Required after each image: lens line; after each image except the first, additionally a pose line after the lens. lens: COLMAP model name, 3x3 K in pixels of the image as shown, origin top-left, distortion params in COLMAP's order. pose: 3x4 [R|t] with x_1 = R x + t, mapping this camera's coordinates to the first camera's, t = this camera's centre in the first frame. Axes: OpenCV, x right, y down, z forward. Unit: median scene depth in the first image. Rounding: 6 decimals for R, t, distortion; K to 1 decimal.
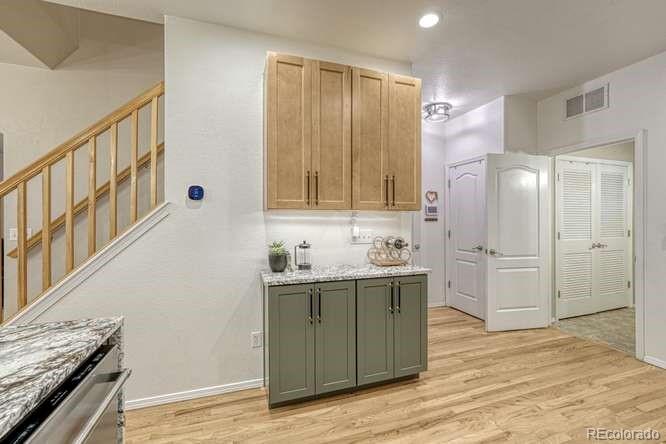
lens RADIAL K [[278.1, 0, 331.8], [0, 278.1, 220.5], [0, 0, 1]] dist [0.000259, 0.000003]
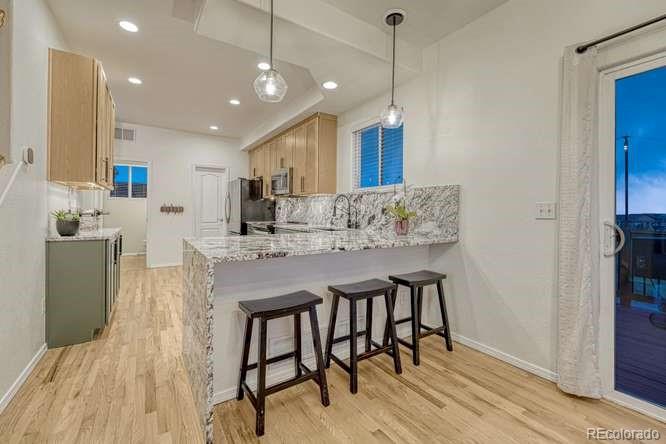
lens RADIAL K [[278.1, 0, 329.9], [0, 278.1, 210.0], [0, 0, 1]] dist [0.000259, 0.000003]
pose [[-0.255292, 0.000416, 0.966864, -1.620183], [-0.004572, 0.999988, -0.001638, 0.077975], [-0.966853, -0.004839, -0.255287, 0.267174]]
